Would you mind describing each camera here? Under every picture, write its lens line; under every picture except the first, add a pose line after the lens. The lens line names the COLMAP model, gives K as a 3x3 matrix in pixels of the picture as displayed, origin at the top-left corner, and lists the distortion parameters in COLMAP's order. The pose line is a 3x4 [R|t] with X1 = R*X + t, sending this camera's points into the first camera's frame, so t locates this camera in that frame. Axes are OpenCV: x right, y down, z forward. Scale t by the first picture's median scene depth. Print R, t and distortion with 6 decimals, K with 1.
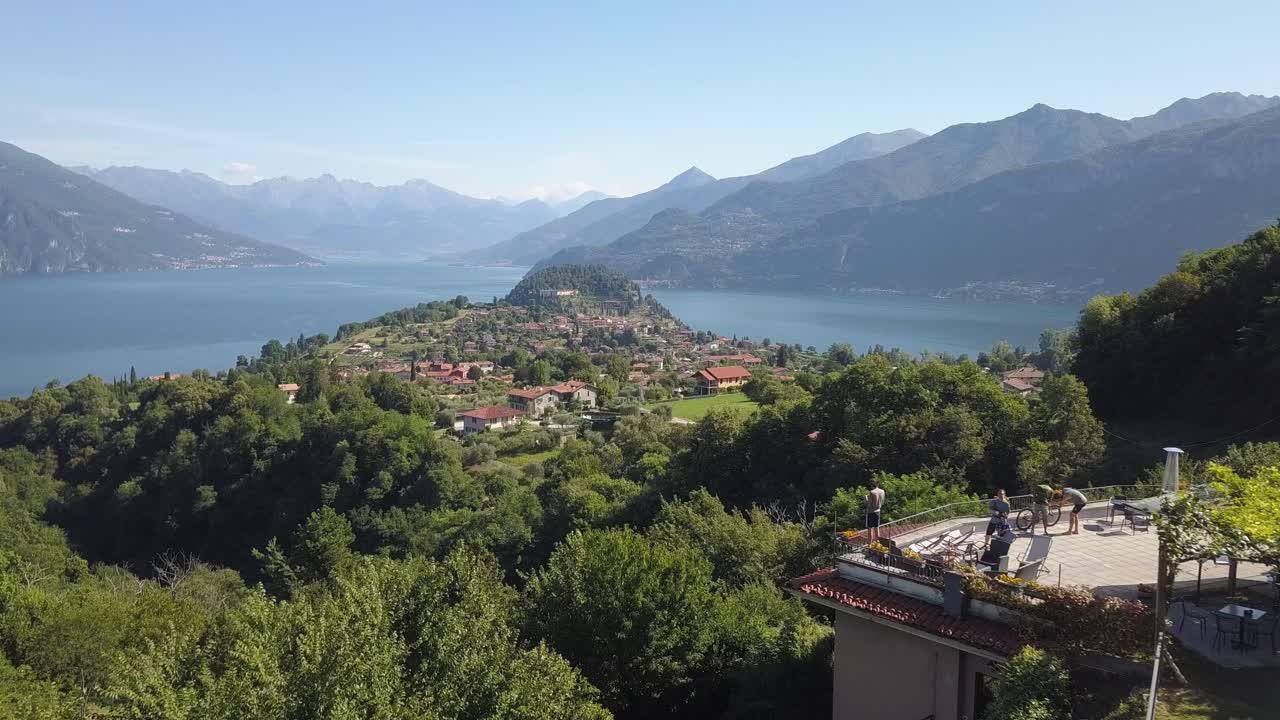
lens RADIAL K [[1058.3, 0, 637.2], [0, 1058.3, 365.9], [0, 0, 1]] dist [0.060520, 0.002081]
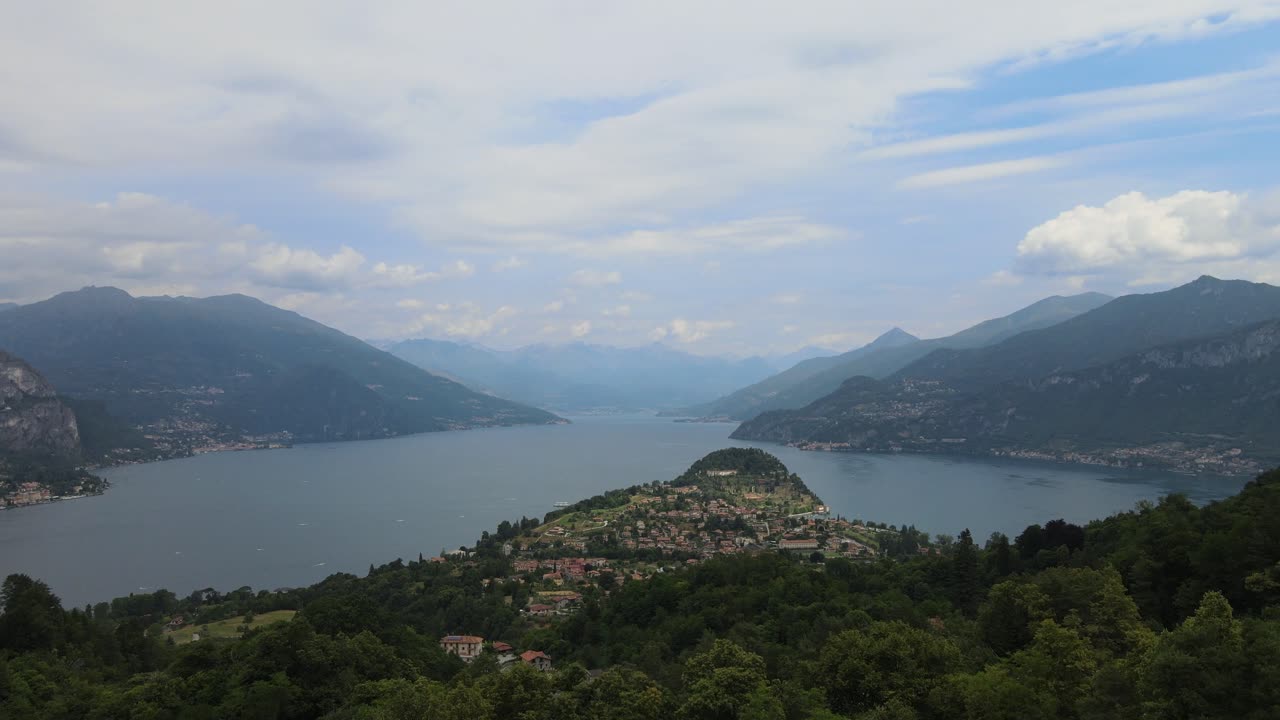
lens RADIAL K [[1058.3, 0, 644.7], [0, 1058.3, 360.0], [0, 0, 1]] dist [0.060520, 0.002081]
pose [[0.973964, -0.025193, -0.225297, 0.128705], [-0.003665, 0.991926, -0.126762, -0.041389], [0.226672, 0.124287, 0.966009, -0.285533]]
